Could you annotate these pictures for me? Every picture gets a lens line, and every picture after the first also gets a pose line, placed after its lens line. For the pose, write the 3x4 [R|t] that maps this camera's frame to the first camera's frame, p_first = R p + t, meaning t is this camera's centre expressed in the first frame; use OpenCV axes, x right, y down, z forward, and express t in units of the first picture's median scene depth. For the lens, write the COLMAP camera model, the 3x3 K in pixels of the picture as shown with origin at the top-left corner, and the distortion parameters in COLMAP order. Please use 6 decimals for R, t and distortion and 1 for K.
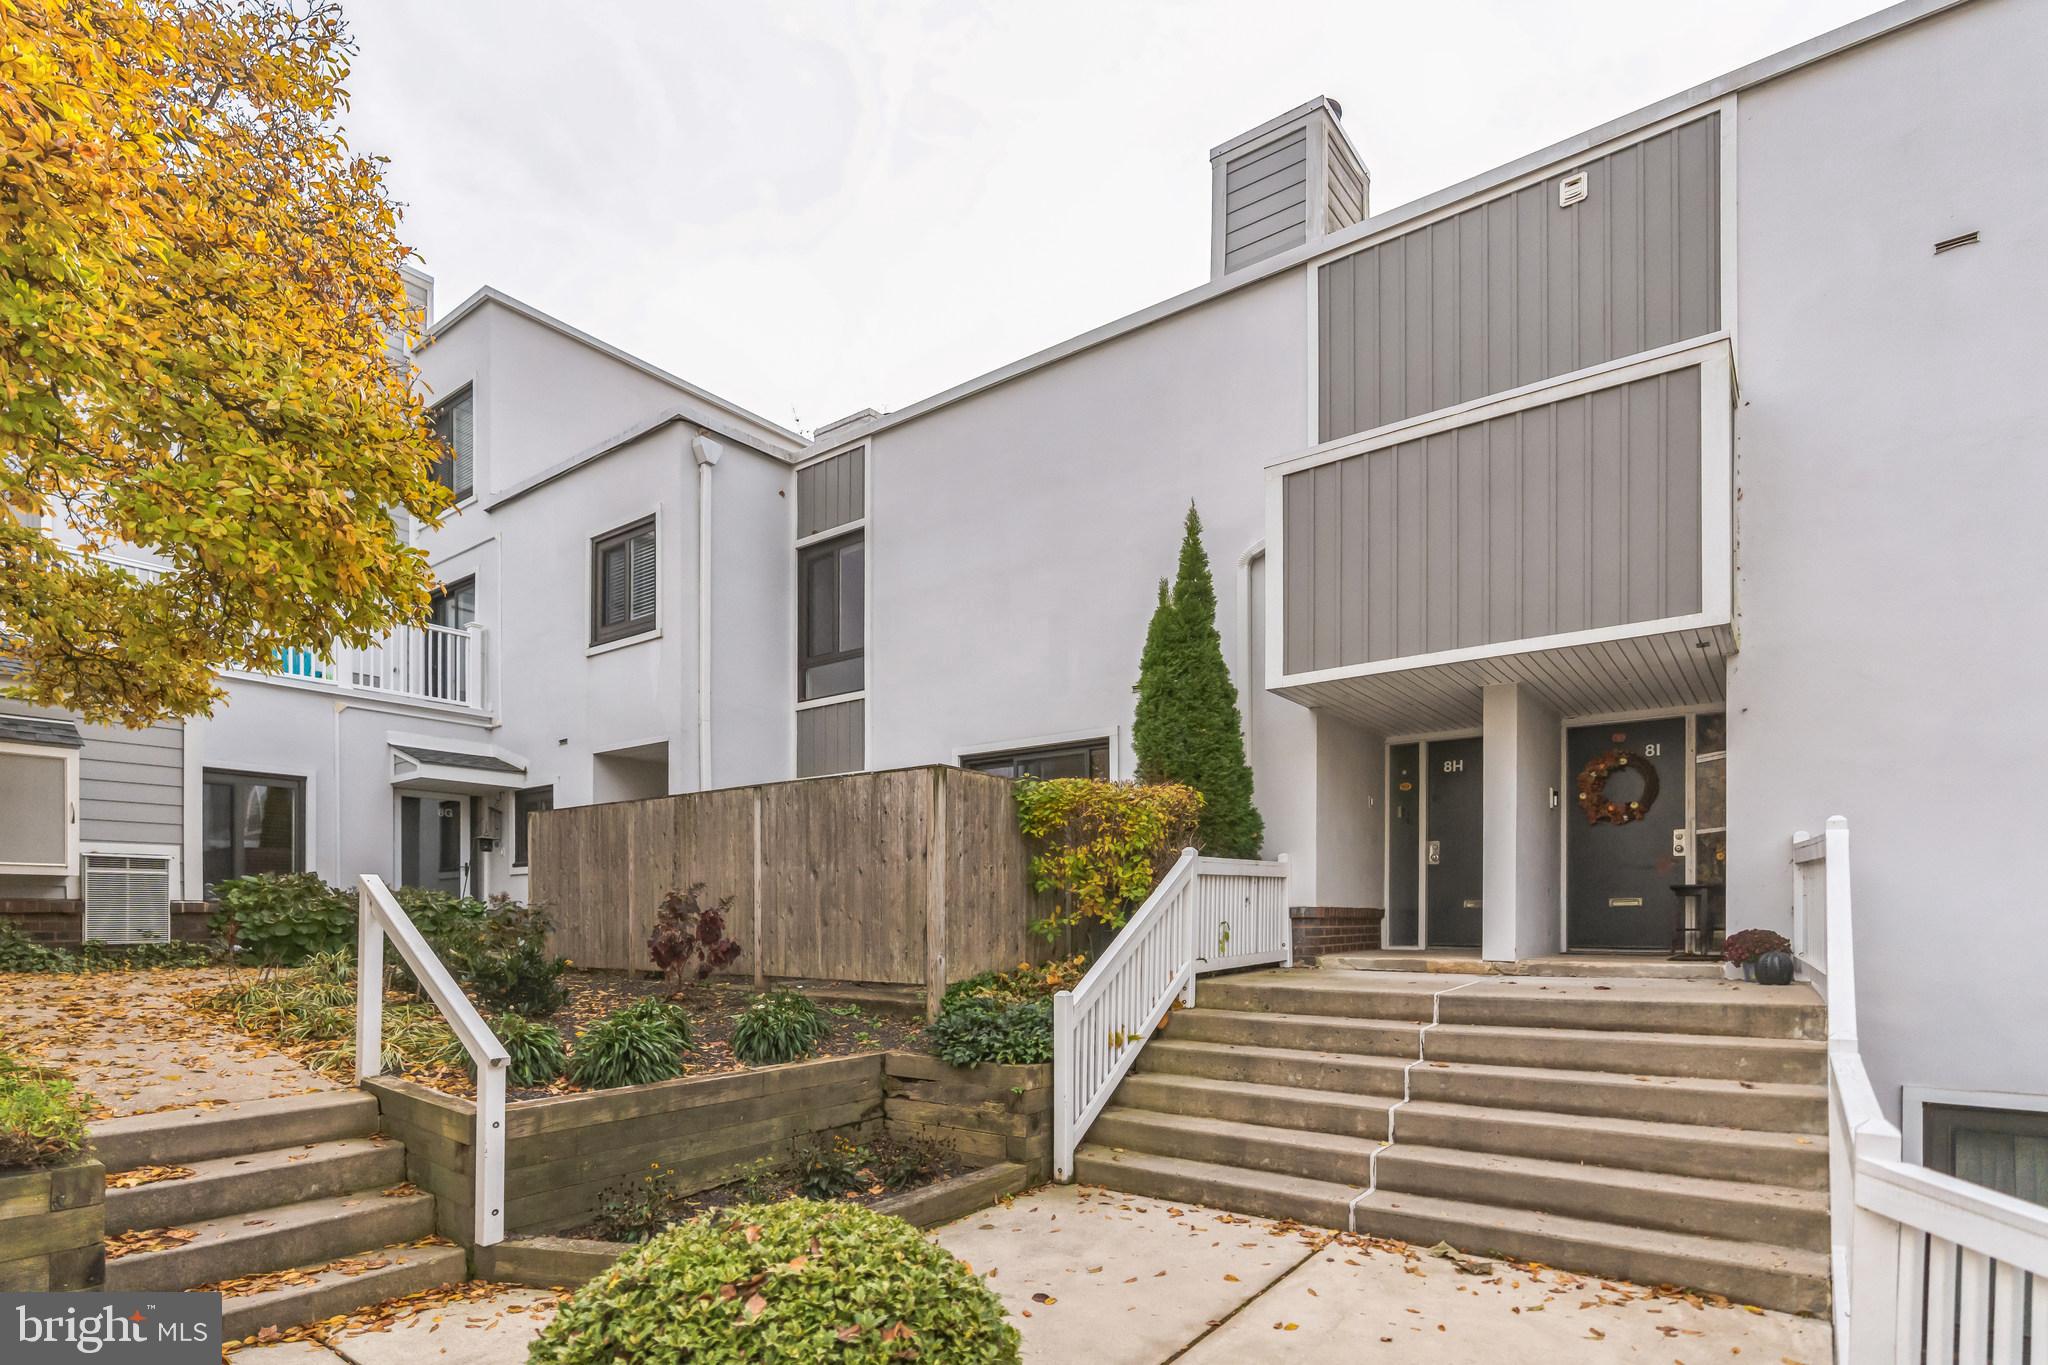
lens RADIAL K [[1010.2, 0, 984.7], [0, 1010.2, 898.5], [0, 0, 1]] dist [-0.004855, -0.000651]
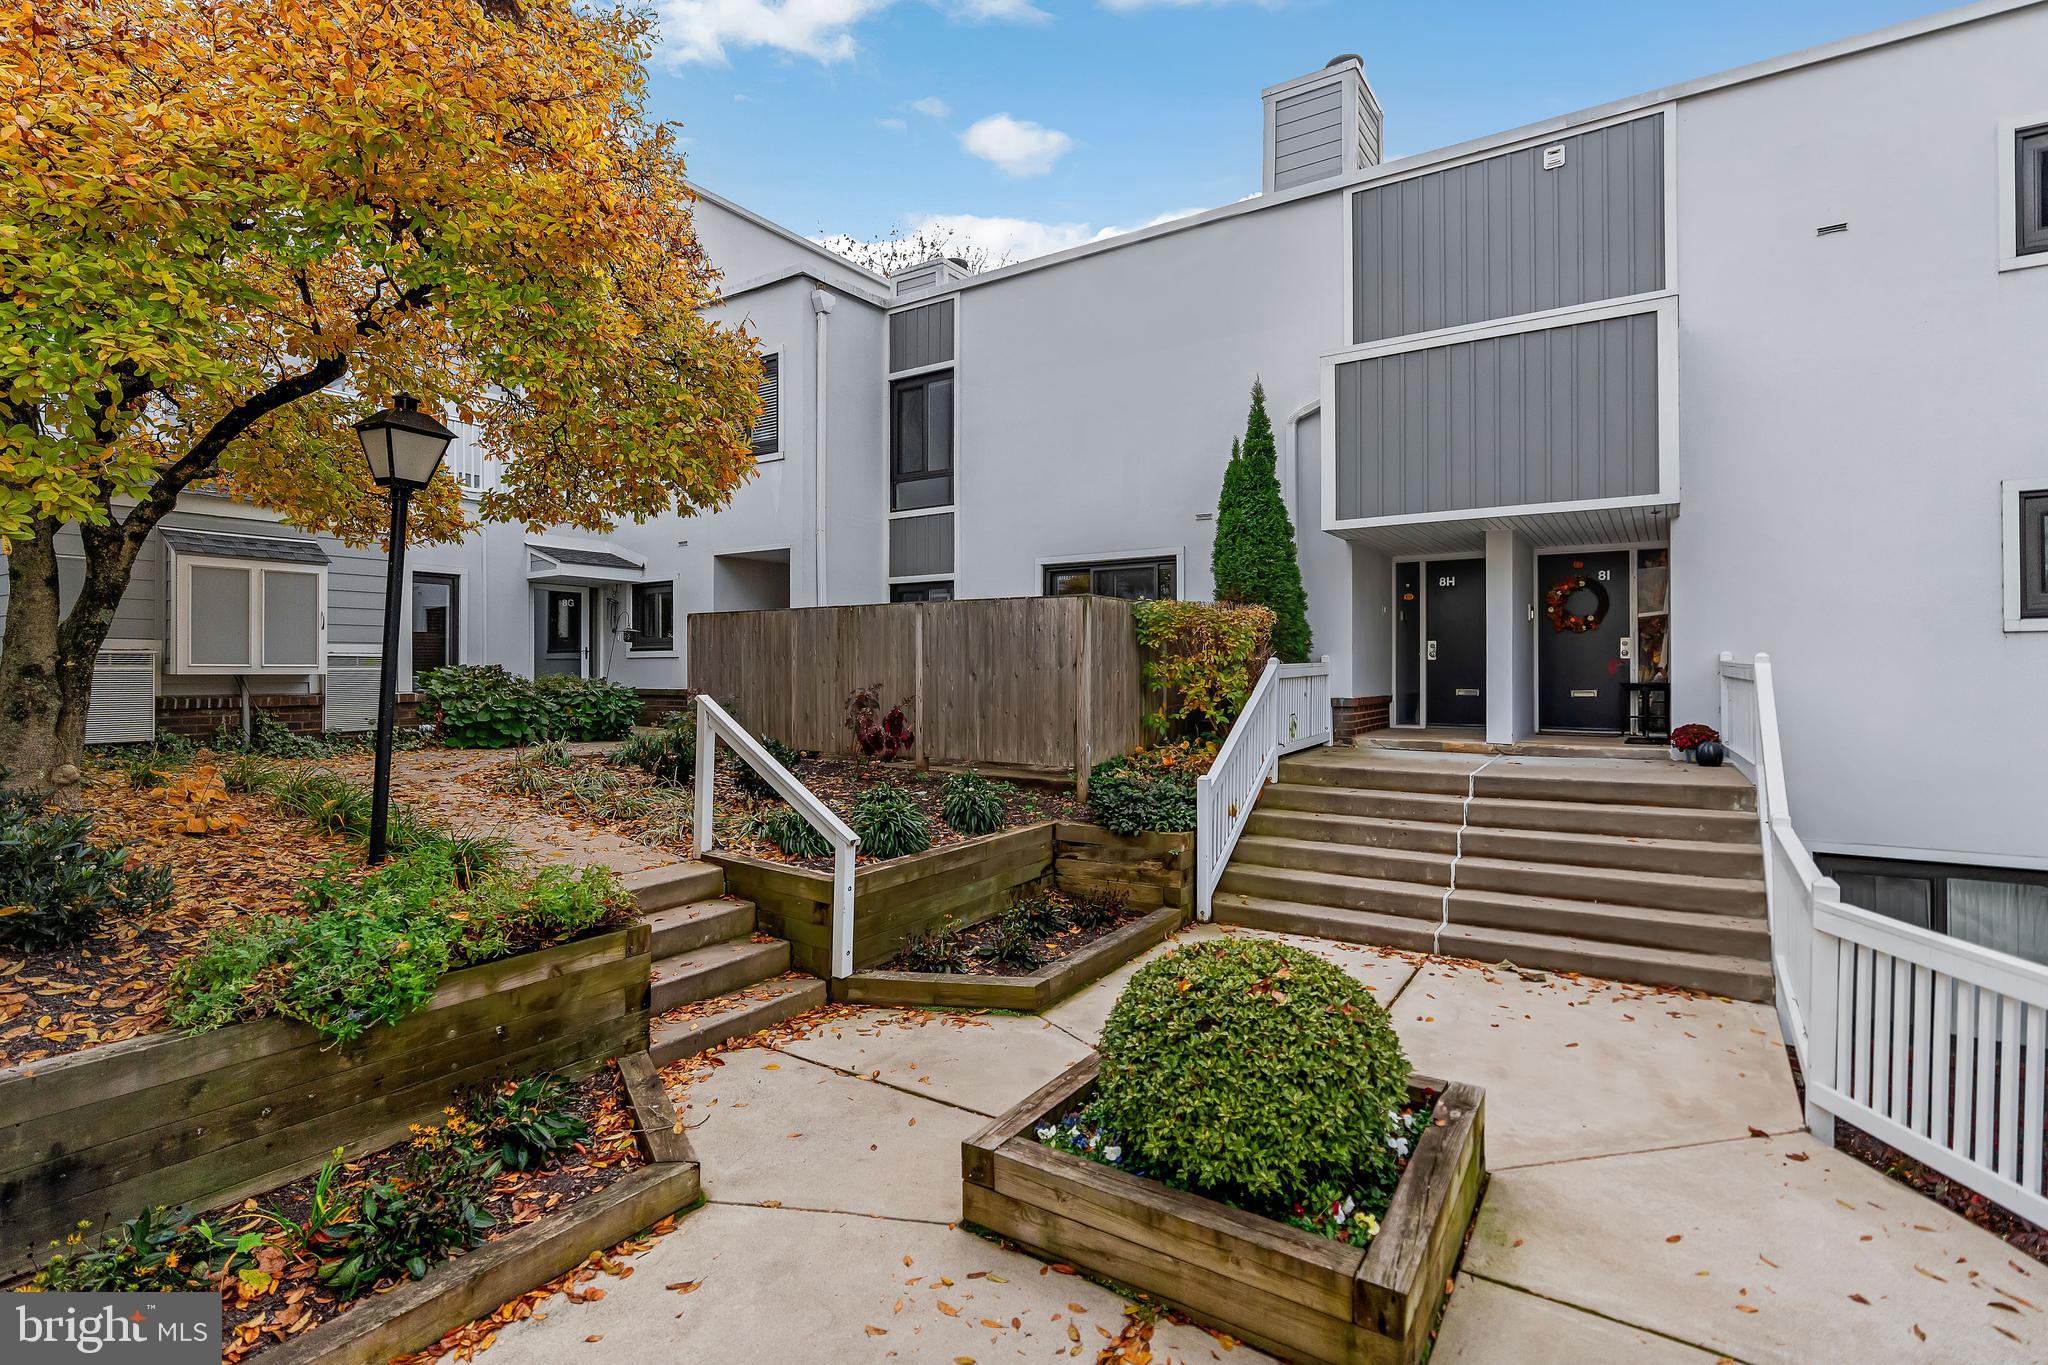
lens RADIAL K [[949.4, 0, 1013.9], [0, 949.4, 639.5], [0, 0, 1]] dist [-0.005450, 0.001133]
pose [[0.997112, 0.003278, 0.075872, -0.218650], [-0.002261, 0.999906, -0.013487, -0.057283], [-0.075909, 0.013276, 0.997026, -0.179865]]
